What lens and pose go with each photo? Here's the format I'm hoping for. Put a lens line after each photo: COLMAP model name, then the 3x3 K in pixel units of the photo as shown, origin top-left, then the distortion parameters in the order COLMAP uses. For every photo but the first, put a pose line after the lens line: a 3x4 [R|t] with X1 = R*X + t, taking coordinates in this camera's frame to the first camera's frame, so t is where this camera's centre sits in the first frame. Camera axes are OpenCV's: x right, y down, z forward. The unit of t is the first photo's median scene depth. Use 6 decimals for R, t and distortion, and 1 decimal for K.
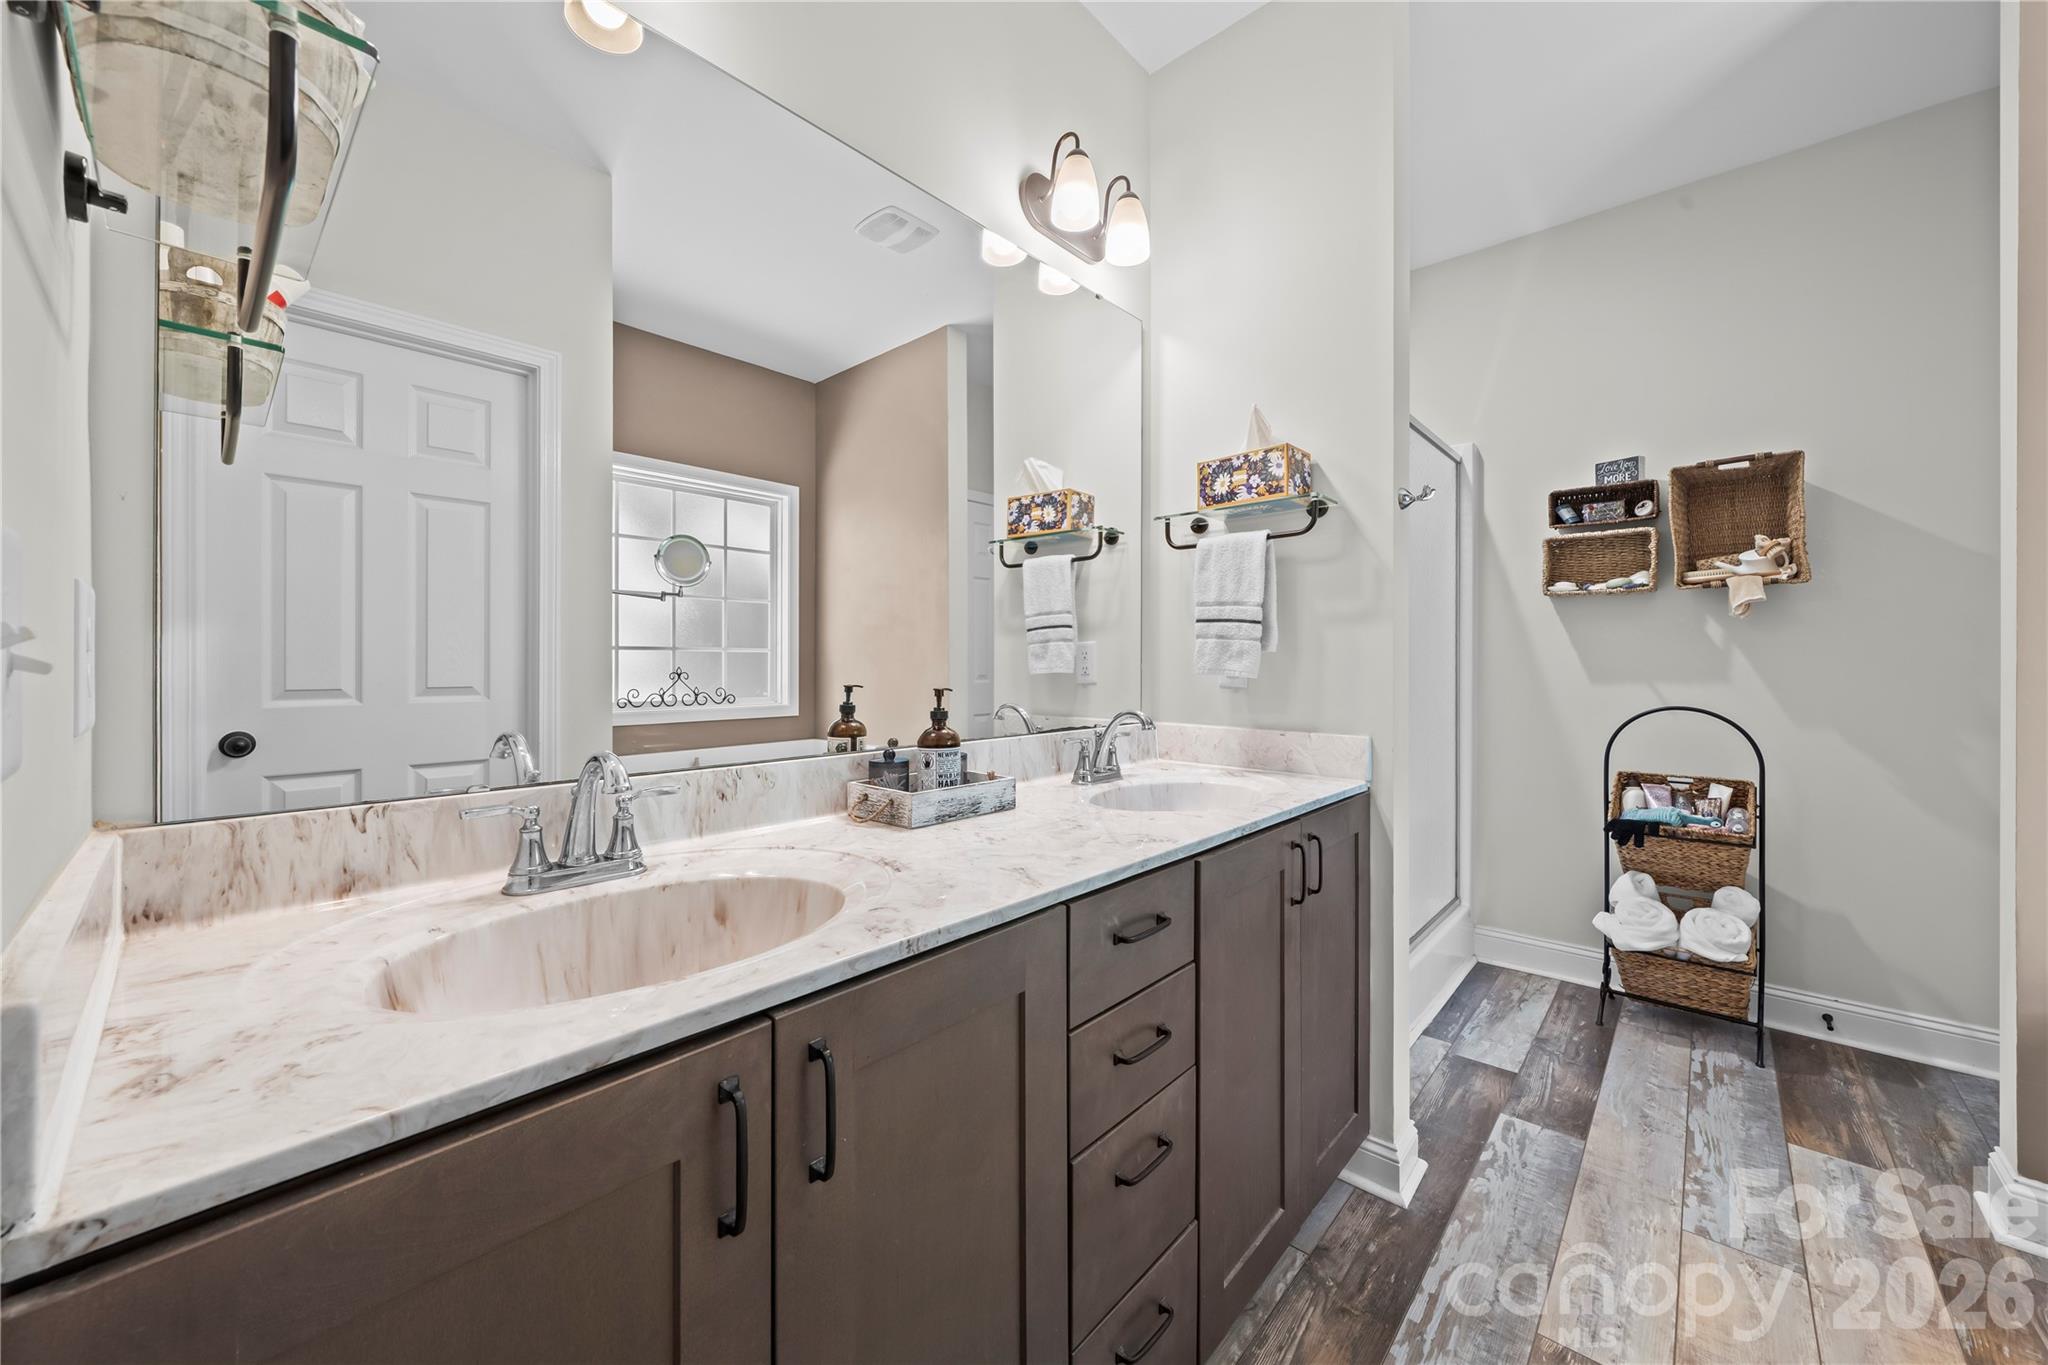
lens RADIAL K [[749.7, 0, 1025.2], [0, 749.7, 669.4], [0, 0, 1]] dist [-0.003417, -0.000220]
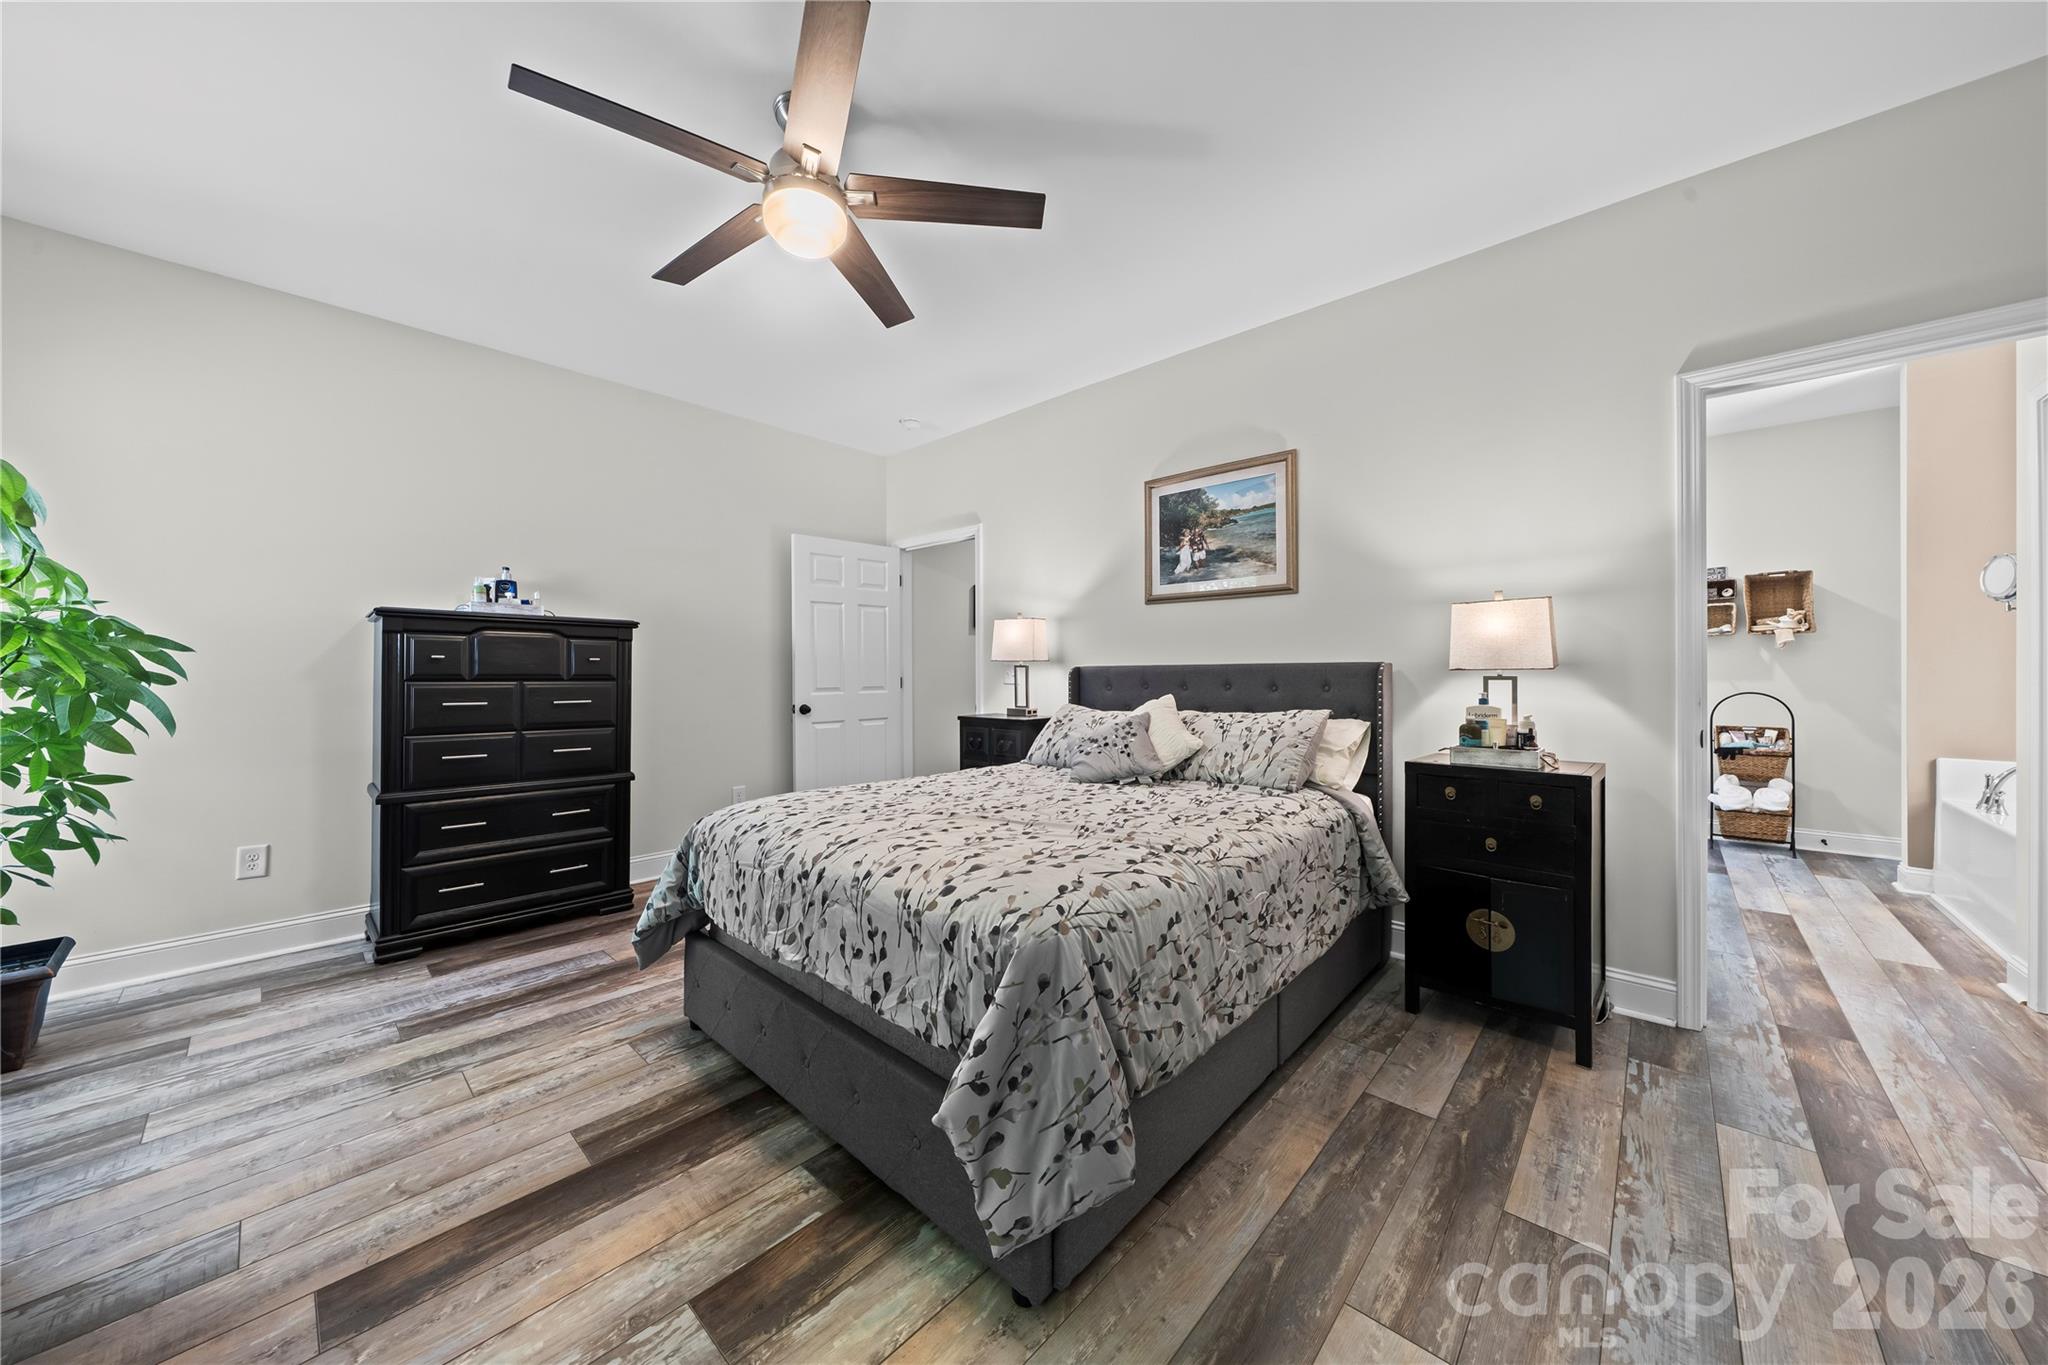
lens RADIAL K [[694.8, 0, 1023.6], [0, 694.8, 677.9], [0, 0, 1]] dist [-0.008268, 0.000205]
pose [[0.999984, 0.002576, -0.005040, -1.122446], [-0.002615, 0.999967, -0.007629, 0.031527], [0.005020, 0.007642, 0.999958, -0.909344]]
